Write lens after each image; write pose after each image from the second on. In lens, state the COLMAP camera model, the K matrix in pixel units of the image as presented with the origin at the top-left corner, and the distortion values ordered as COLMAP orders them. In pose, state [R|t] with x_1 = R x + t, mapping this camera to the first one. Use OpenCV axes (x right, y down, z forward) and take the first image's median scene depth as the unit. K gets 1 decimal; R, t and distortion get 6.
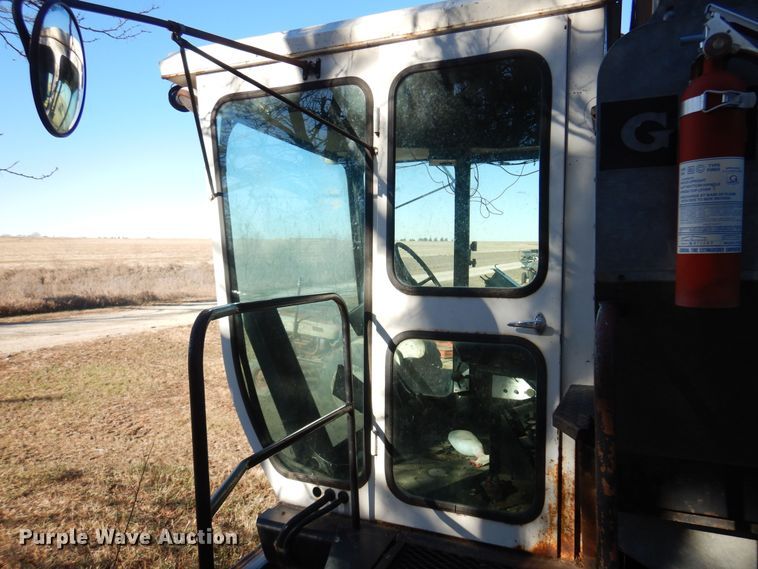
lens RADIAL K [[561.3, 0, 379.0], [0, 561.3, 284.5], [0, 0, 1]] dist [0.008361, 0.006196]
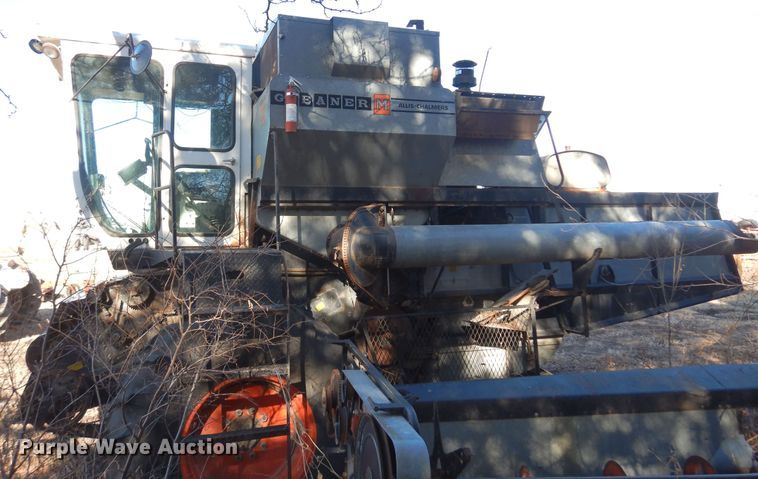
lens RADIAL K [[611.2, 0, 378.0], [0, 611.2, 237.0], [0, 0, 1]] dist [-0.030358, 0.003676]
pose [[0.724827, 0.008430, 0.688879, -1.232085], [0.035232, 0.998163, -0.049286, 0.595672], [-0.688029, 0.059995, 0.723199, -1.624147]]
